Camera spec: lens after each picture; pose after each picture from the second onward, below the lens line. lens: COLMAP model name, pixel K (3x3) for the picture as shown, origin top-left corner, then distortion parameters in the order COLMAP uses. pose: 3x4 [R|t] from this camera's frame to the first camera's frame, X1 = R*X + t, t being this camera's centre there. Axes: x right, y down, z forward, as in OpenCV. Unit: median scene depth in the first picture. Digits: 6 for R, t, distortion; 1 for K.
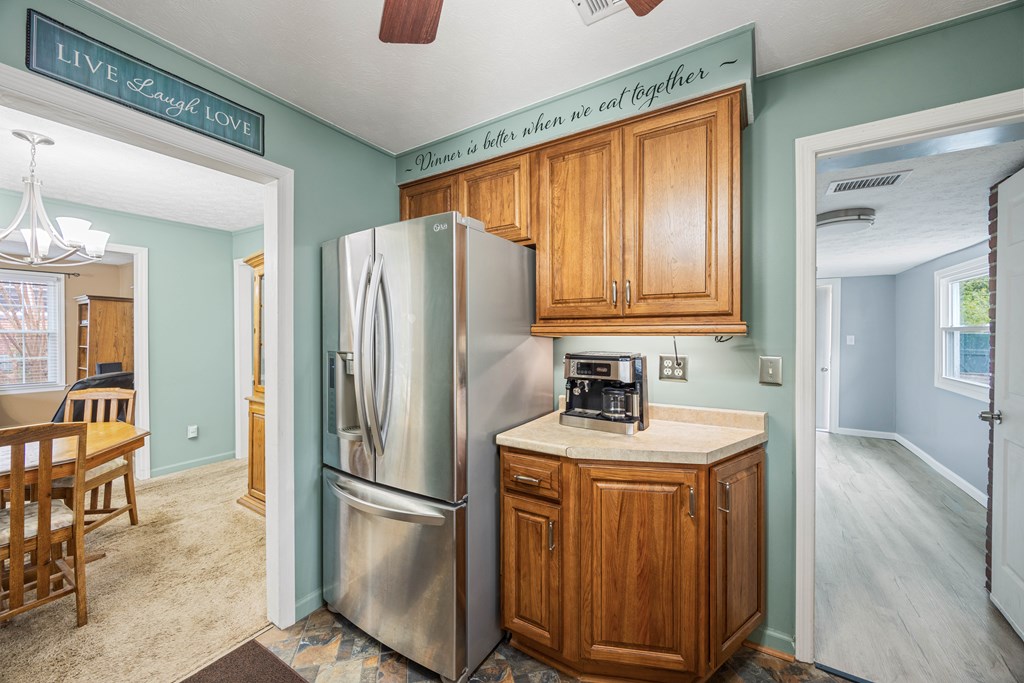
lens RADIAL K [[387.0, 0, 515.0], [0, 387.0, 336.5], [0, 0, 1]] dist [0.001691, -0.000186]
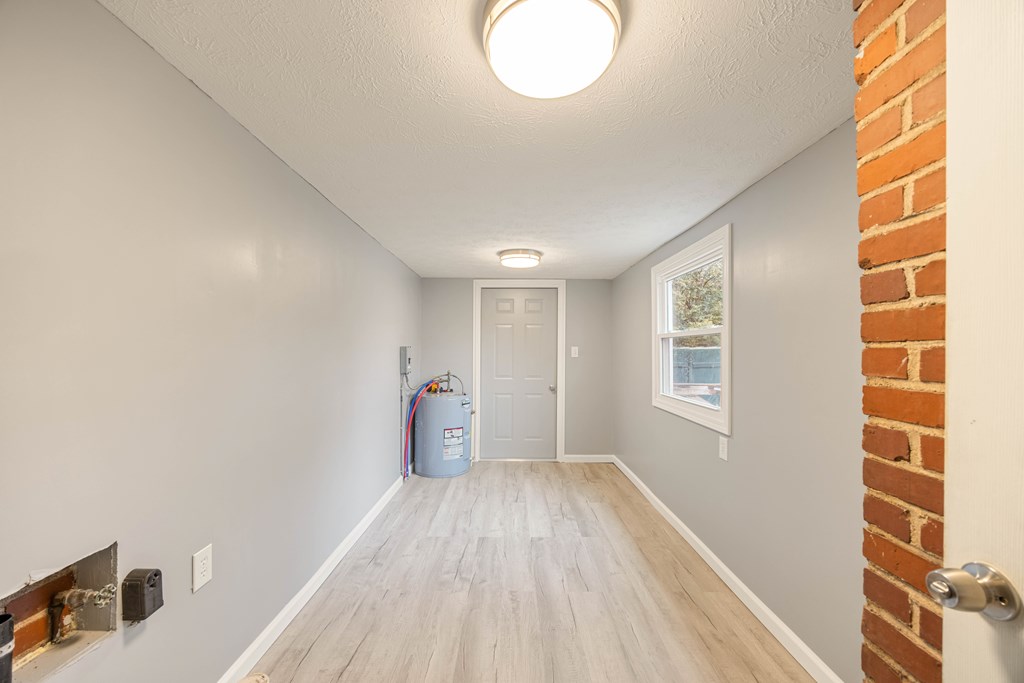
lens RADIAL K [[387.0, 0, 511.5], [0, 387.0, 348.4], [0, 0, 1]] dist [0.001691, -0.000186]
pose [[0.850665, 0.004818, 0.525686, 0.392761], [0.000809, 0.999945, -0.010475, 0.016344], [-0.525708, 0.009336, 0.850614, 0.456617]]
